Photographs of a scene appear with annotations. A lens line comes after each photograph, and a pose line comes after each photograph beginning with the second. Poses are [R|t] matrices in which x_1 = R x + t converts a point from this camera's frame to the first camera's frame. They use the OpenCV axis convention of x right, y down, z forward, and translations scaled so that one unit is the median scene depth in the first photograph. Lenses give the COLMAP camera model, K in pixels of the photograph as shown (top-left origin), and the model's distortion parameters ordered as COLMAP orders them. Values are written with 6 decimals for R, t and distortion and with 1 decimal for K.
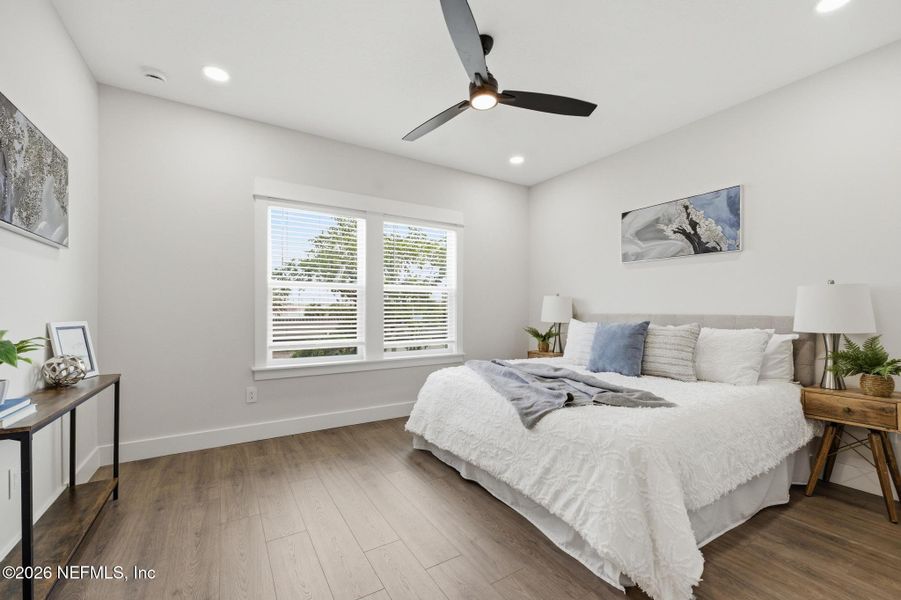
lens RADIAL K [[362.0, 0, 446.1], [0, 362.0, 306.8], [0, 0, 1]] dist [-0.004049, 0.001417]
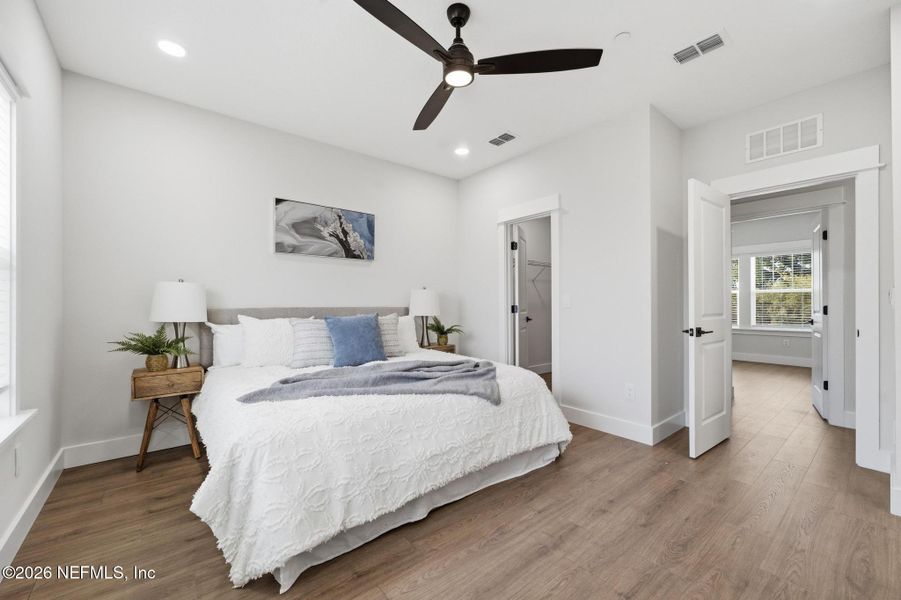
lens RADIAL K [[362.0, 0, 446.5], [0, 362.0, 300.4], [0, 0, 1]] dist [-0.004049, 0.001417]
pose [[-0.120219, 0.000457, 0.992747, -0.567957], [-0.008705, 0.999961, -0.001514, -0.001706], [-0.992709, -0.008824, -0.120210, 0.804423]]
